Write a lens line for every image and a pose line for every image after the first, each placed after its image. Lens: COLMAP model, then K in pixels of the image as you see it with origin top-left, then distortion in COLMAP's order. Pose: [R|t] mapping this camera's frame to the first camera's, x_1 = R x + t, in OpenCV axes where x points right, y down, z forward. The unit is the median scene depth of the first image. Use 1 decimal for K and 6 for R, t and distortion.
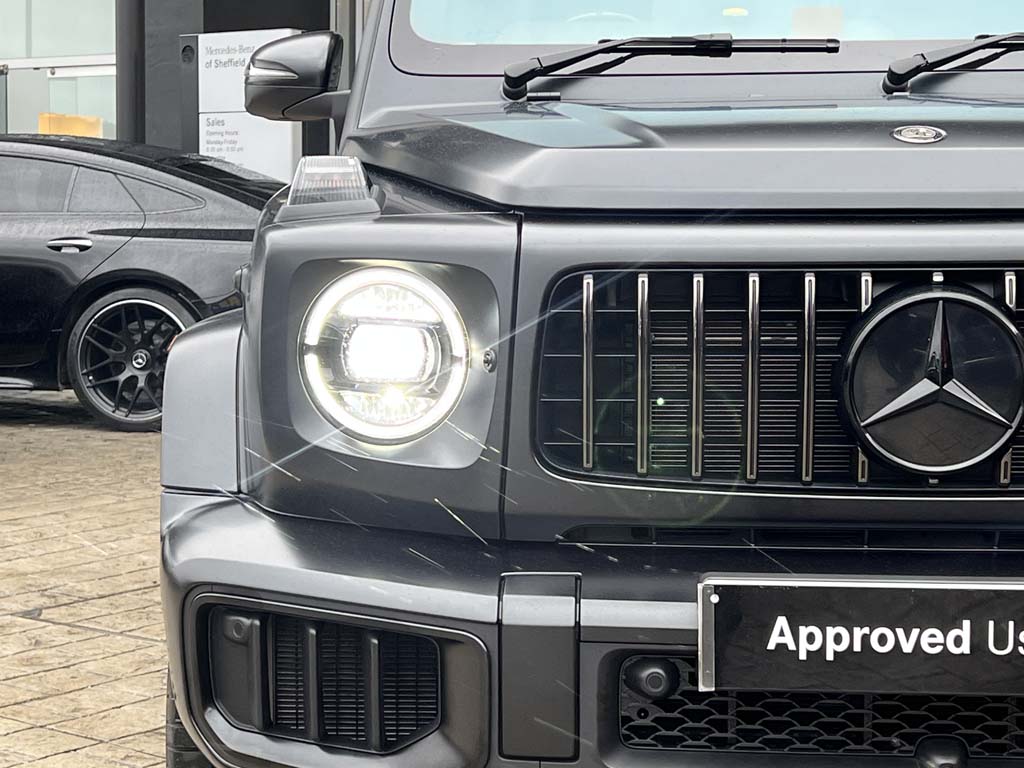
lens RADIAL K [[2058.3, 0, 514.0], [0, 2058.3, 393.2], [0, 0, 1]] dist [0.142894, 0.000000]
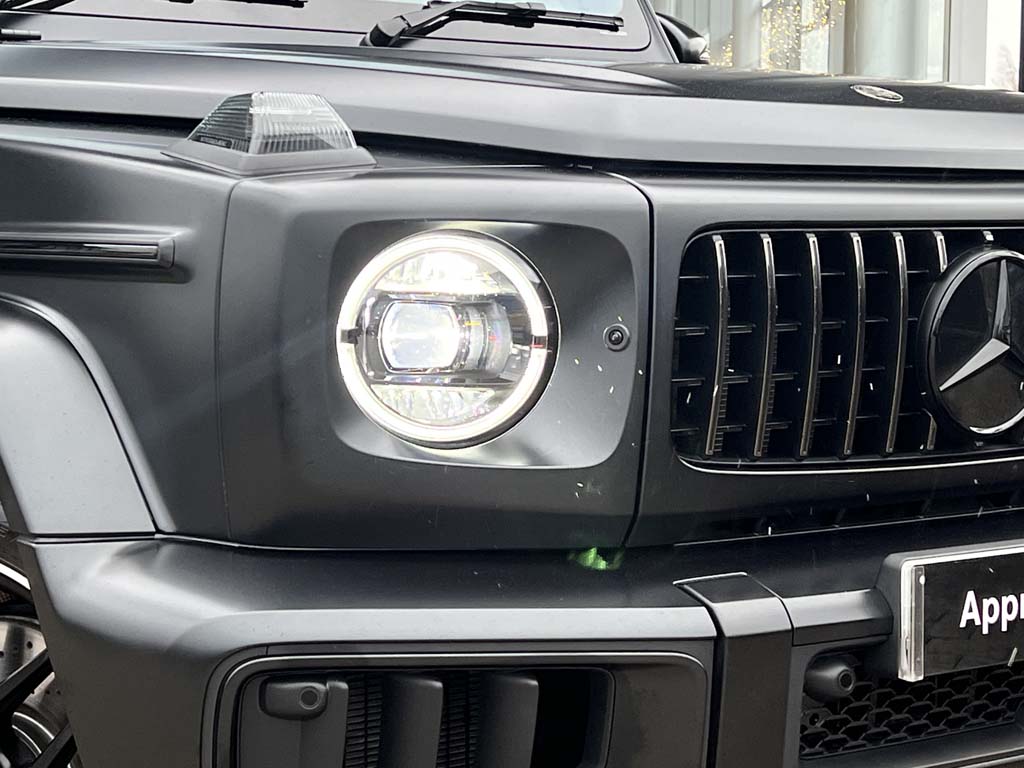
lens RADIAL K [[2249.9, 0, 515.8], [0, 2249.9, 385.6], [0, 0, 1]] dist [0.135823, 0.000000]
pose [[0.760250, -0.047590, 0.647885, -0.656512], [0.056558, 0.998375, 0.006968, -0.005043], [-0.647164, 0.031346, 0.761706, 0.318122]]
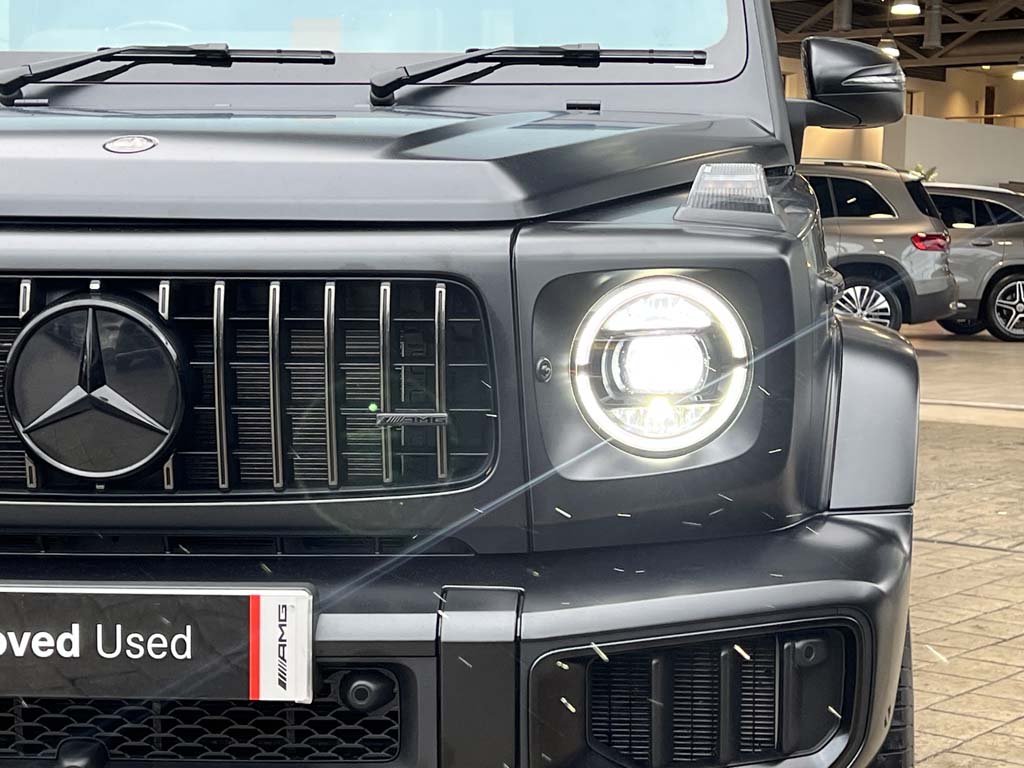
lens RADIAL K [[2058.3, 0, 505.2], [0, 2058.3, 392.1], [0, 0, 1]] dist [0.142894, 0.000000]
pose [[0.999588, 0.008617, -0.027387, 0.423813], [-0.008750, 0.999951, -0.004724, -0.000713], [0.027345, 0.004962, 0.999614, -0.005730]]
